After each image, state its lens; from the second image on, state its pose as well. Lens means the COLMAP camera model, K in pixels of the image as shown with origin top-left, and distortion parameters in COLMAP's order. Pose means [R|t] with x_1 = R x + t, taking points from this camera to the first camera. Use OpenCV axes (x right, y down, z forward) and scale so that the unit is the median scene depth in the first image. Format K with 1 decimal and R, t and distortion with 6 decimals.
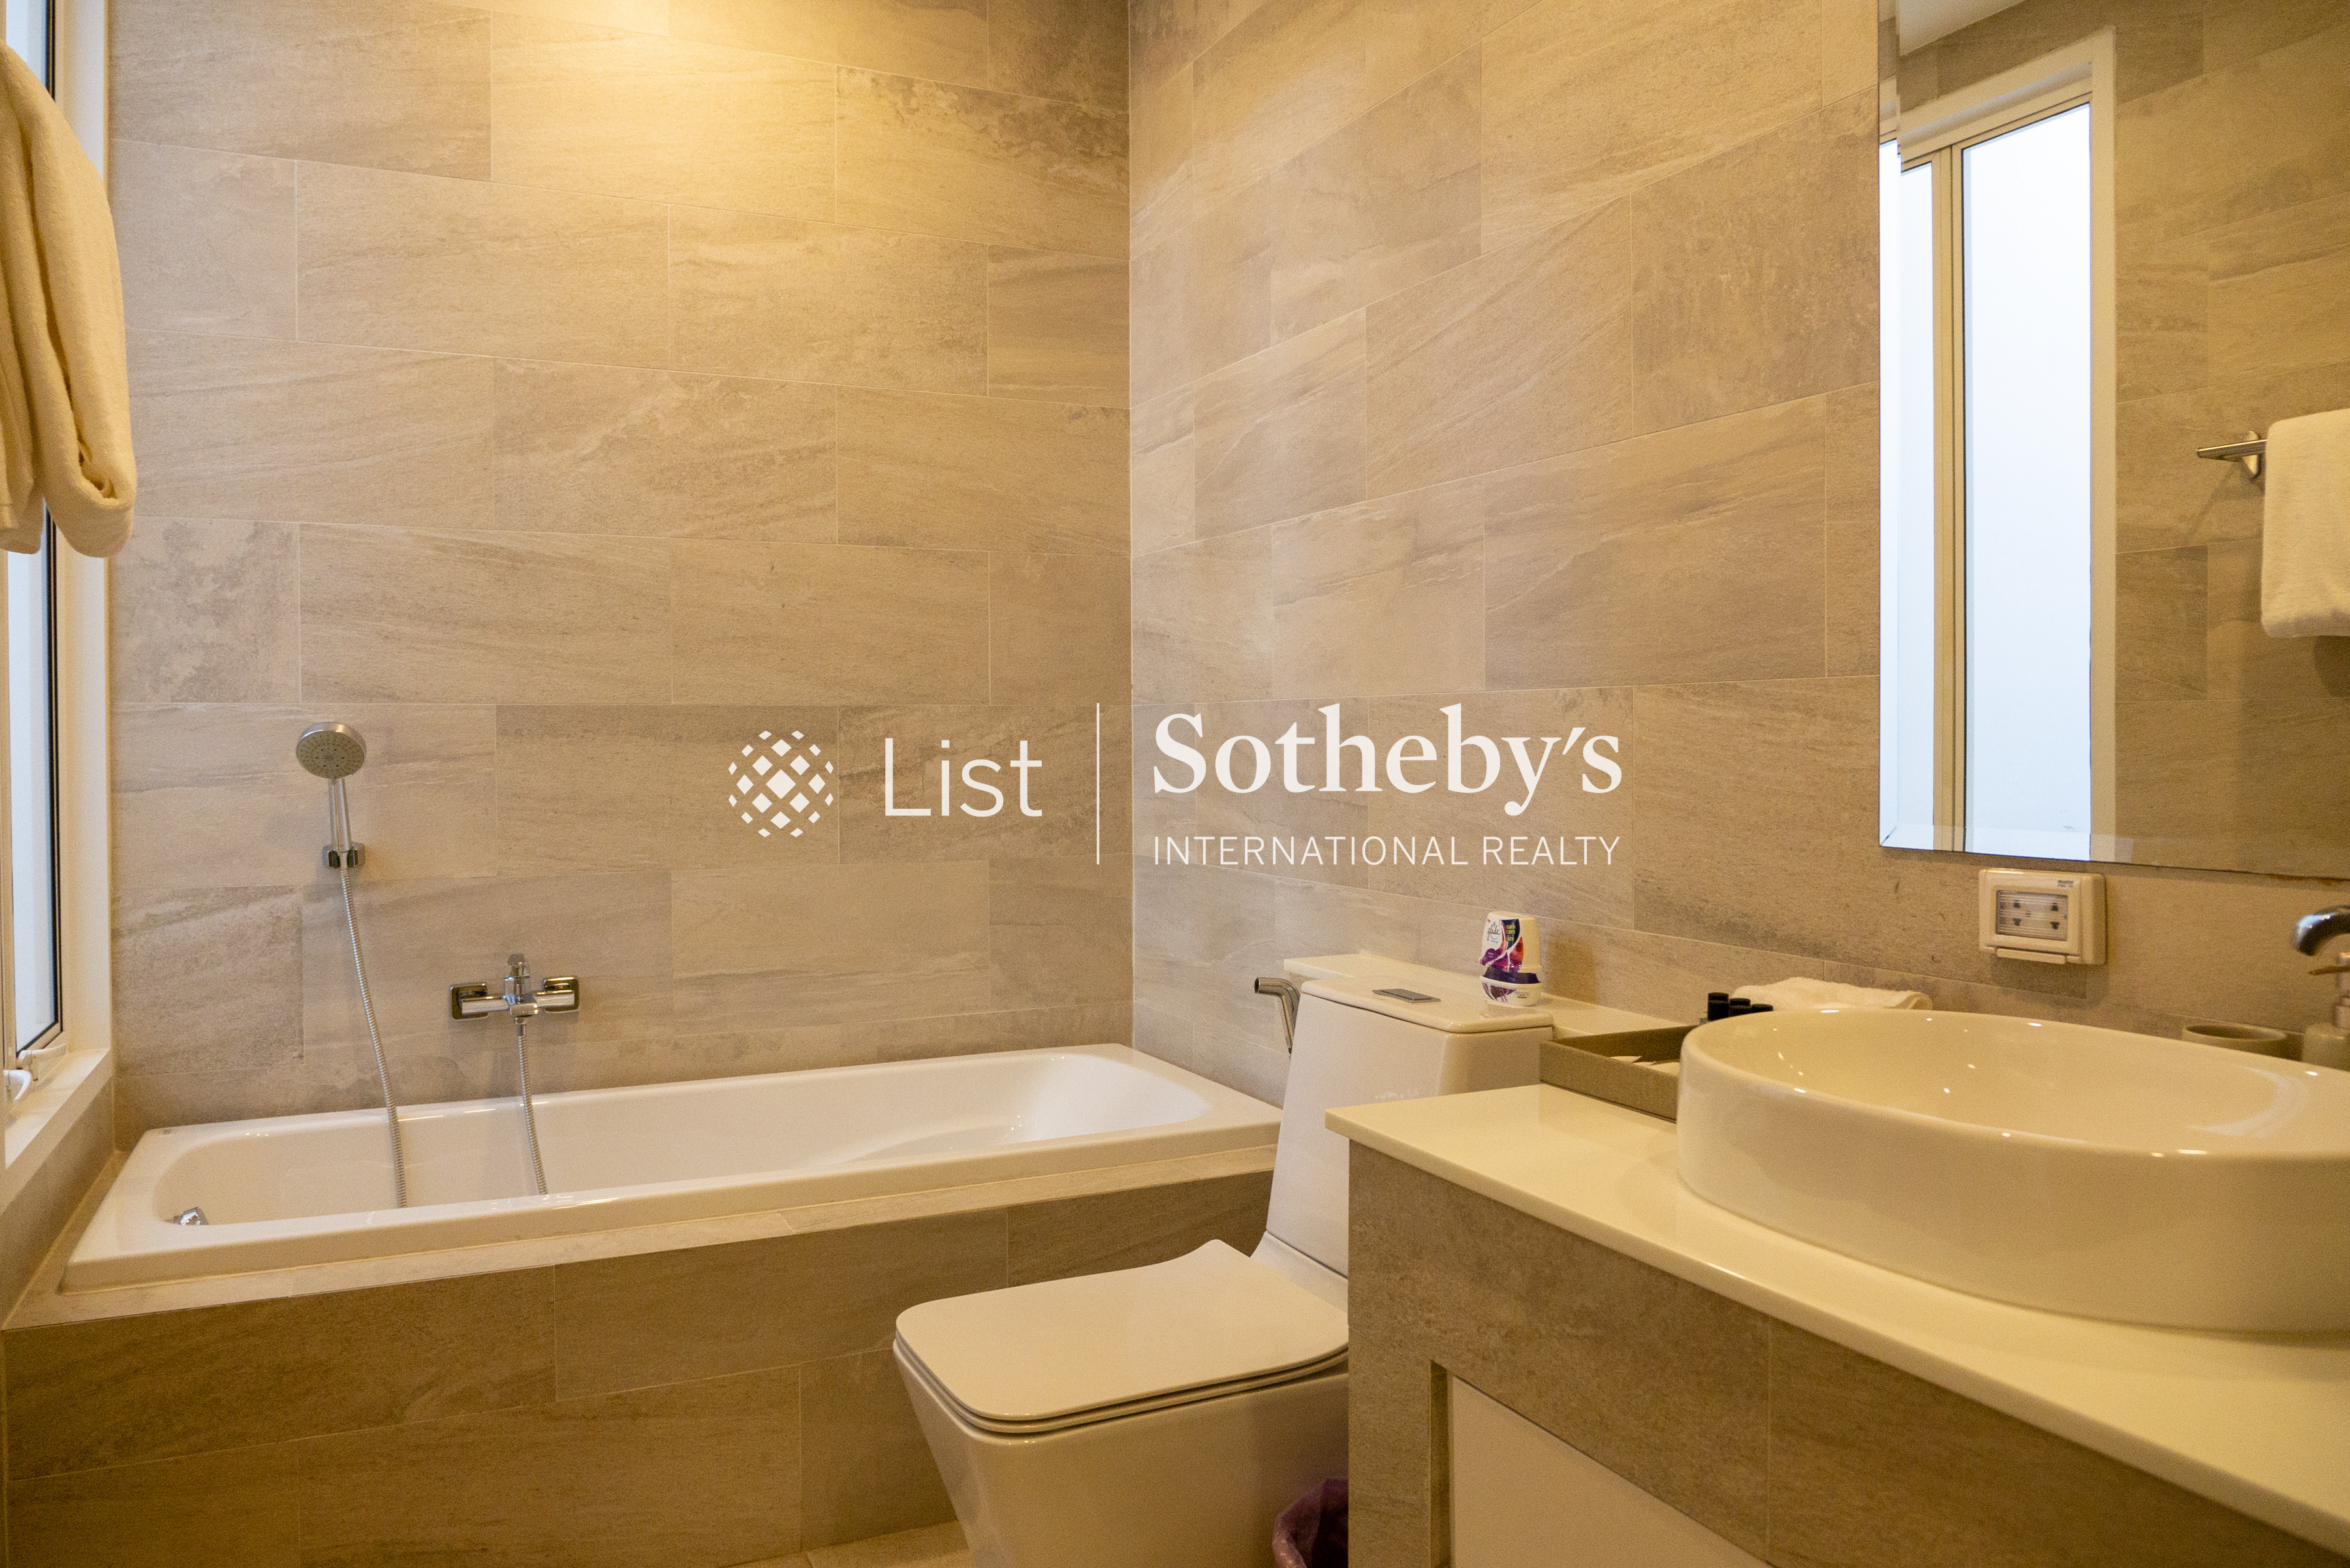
lens RADIAL K [[1664.1, 0, 1176.1], [0, 1664.1, 776.7], [0, 0, 1]] dist [-0.049106, 0.033027]
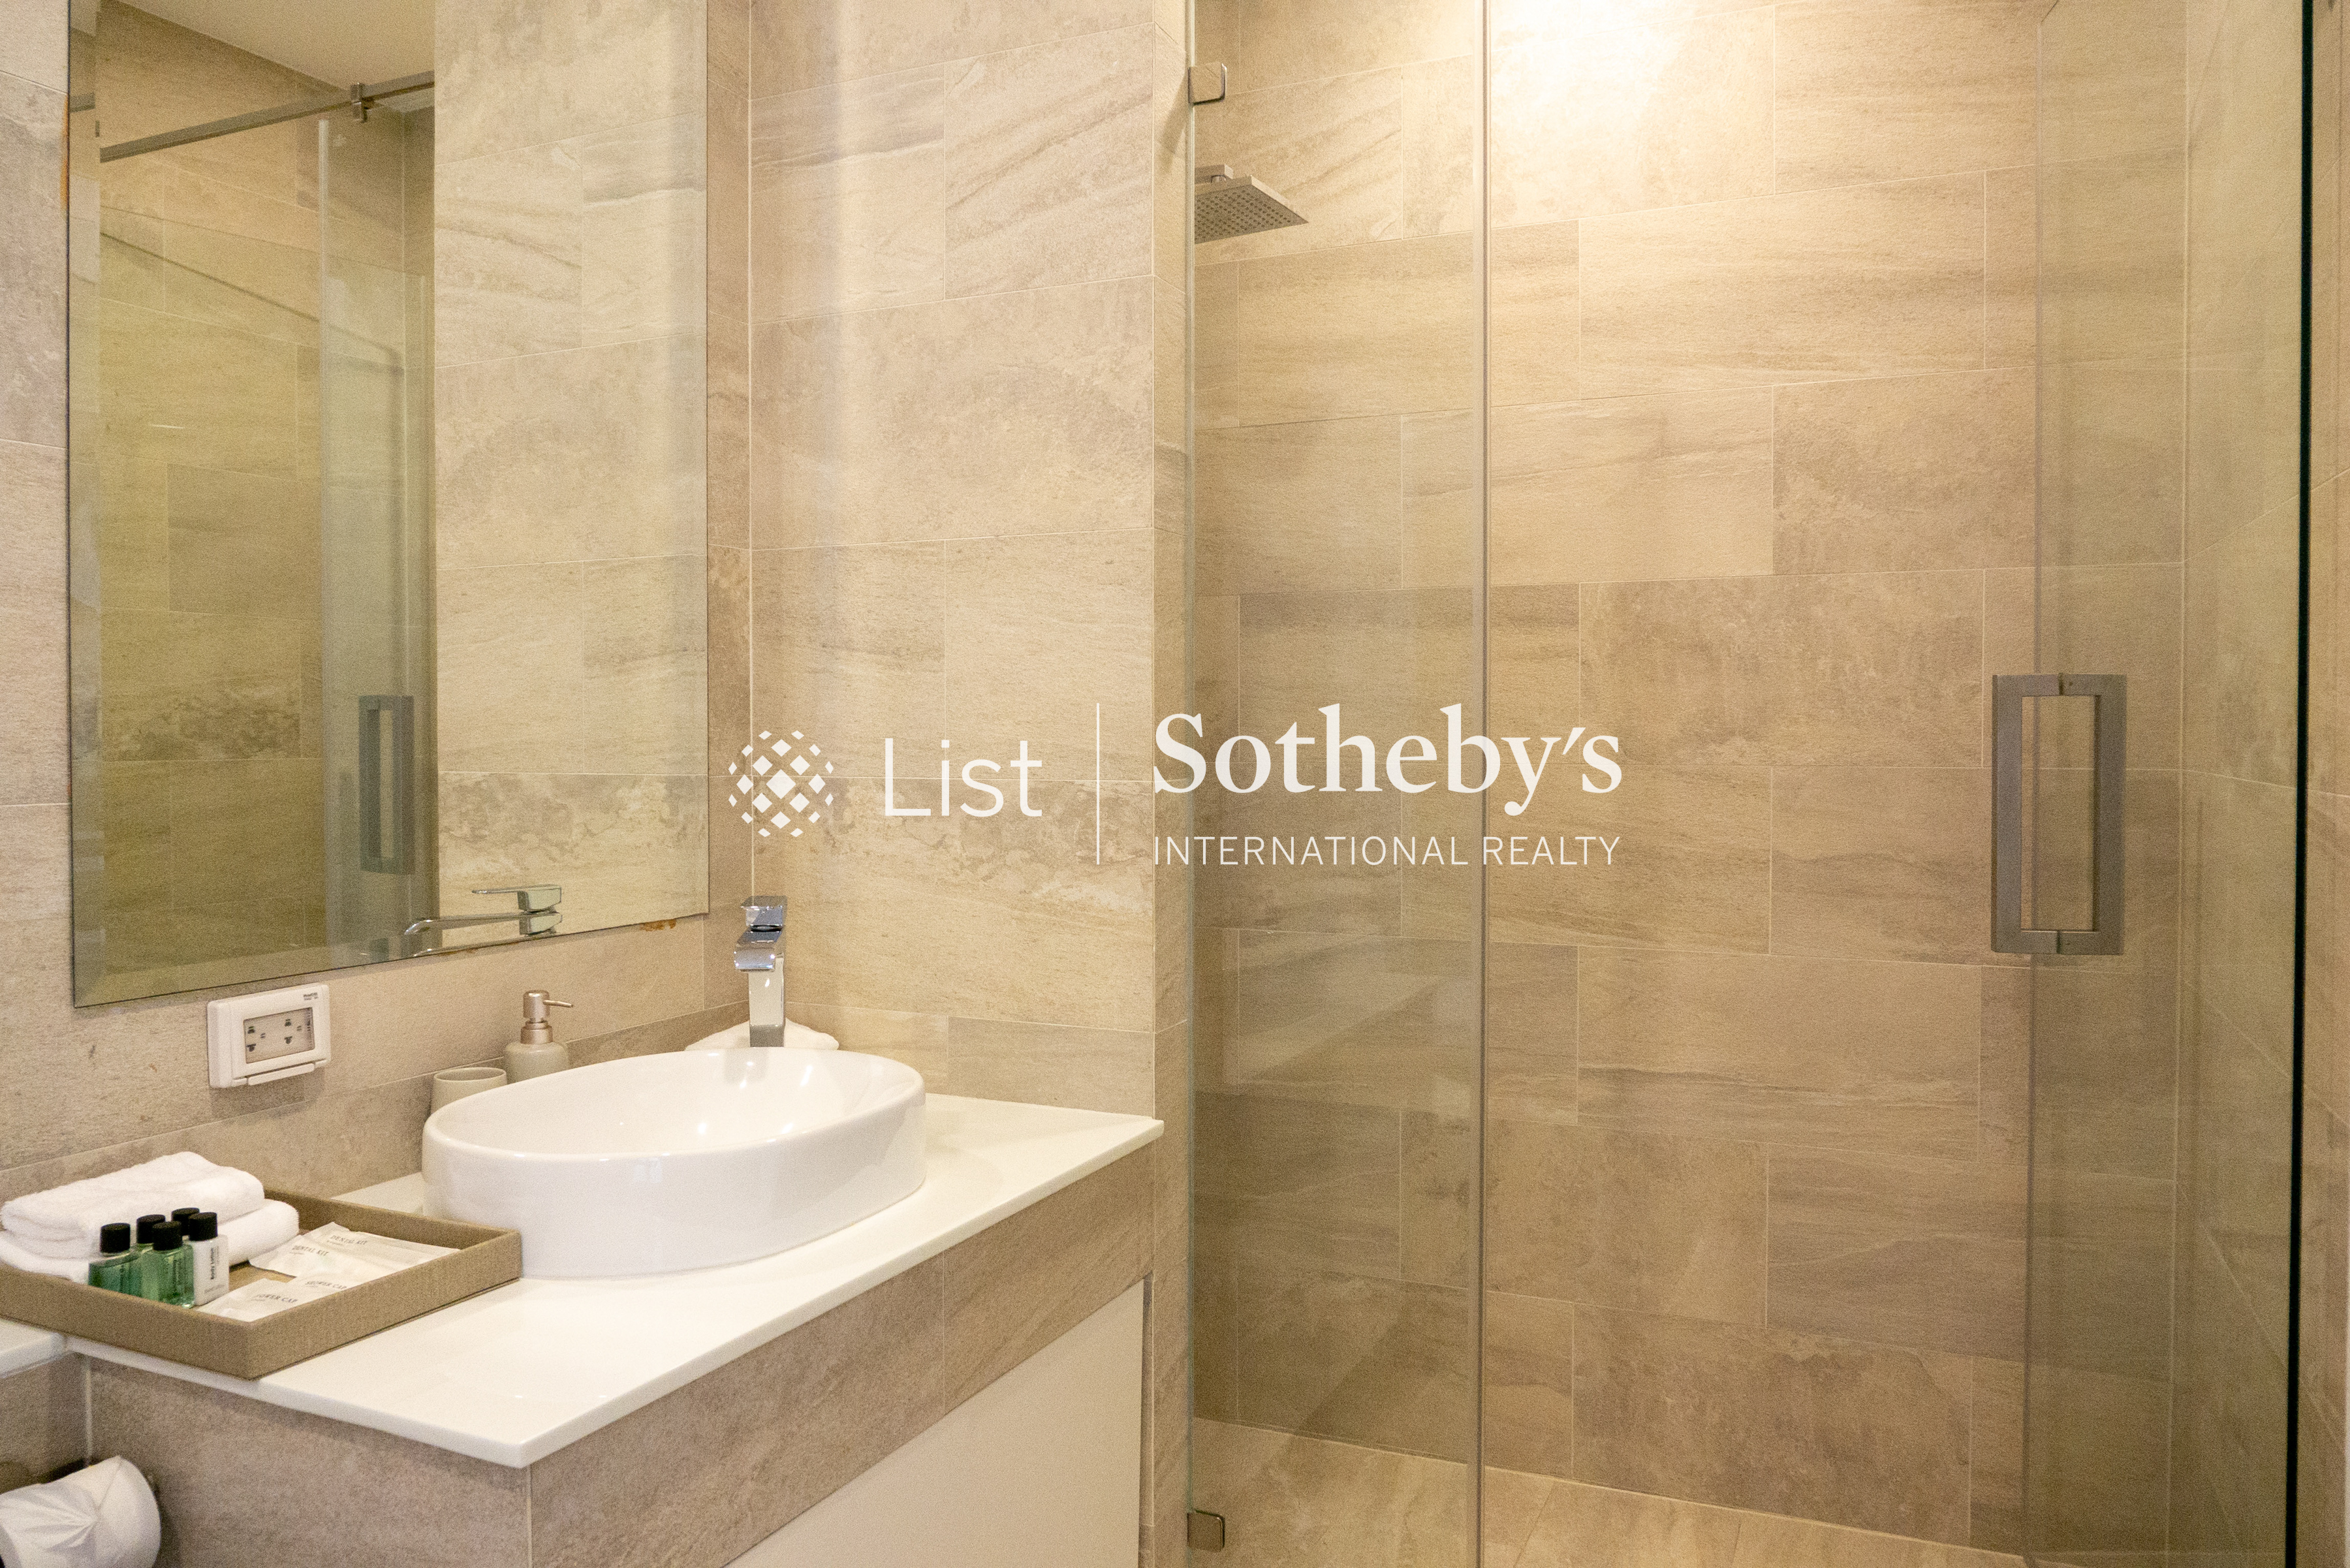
lens RADIAL K [[1664.1, 0, 1173.3], [0, 1664.1, 774.9], [0, 0, 1]] dist [-0.049106, 0.033027]
pose [[-0.648758, -0.019741, 0.760739, -0.667152], [0.016578, 0.999060, 0.040064, -0.118253], [-0.760814, 0.038603, -0.647821, 1.317877]]
